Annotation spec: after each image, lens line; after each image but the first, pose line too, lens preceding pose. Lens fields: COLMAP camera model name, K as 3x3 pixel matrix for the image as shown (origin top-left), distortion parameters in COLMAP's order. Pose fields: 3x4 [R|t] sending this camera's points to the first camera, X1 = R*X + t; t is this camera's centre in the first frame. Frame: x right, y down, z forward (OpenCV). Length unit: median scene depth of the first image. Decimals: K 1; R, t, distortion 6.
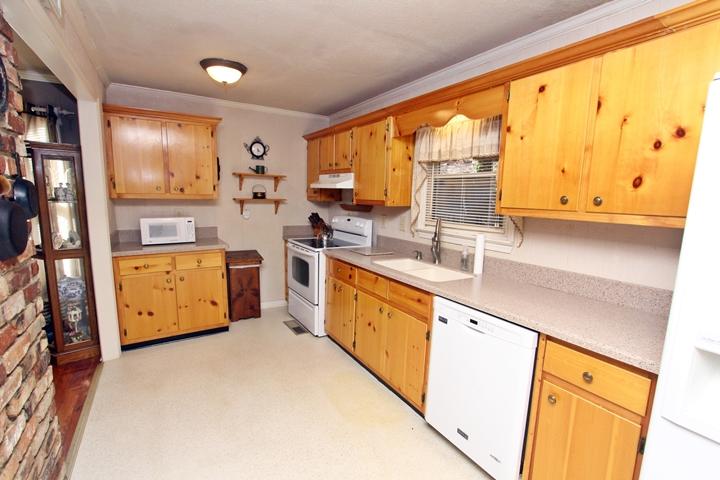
lens RADIAL K [[329.5, 0, 360.2], [0, 329.5, 242.5], [0, 0, 1]] dist [-0.017675, 0.001121]
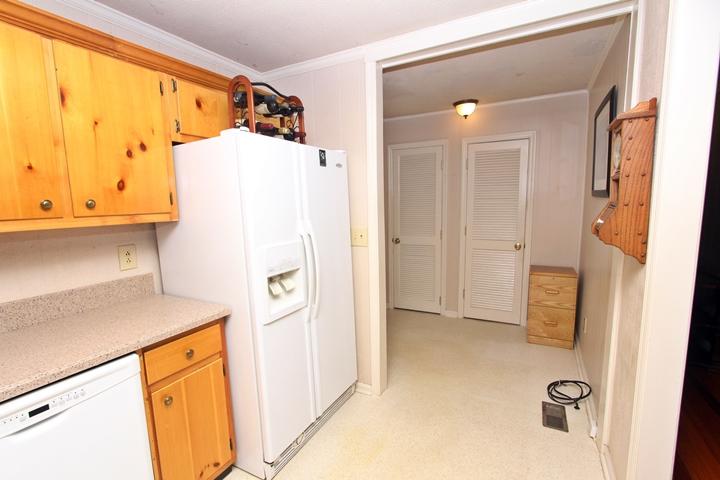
lens RADIAL K [[329.5, 0, 361.2], [0, 329.5, 242.7], [0, 0, 1]] dist [-0.017675, 0.001121]
pose [[-0.494388, -0.124729, 0.860246, -0.496271], [0.136436, 0.966250, 0.218509, -0.124518], [-0.858467, 0.225397, -0.460685, 0.826608]]
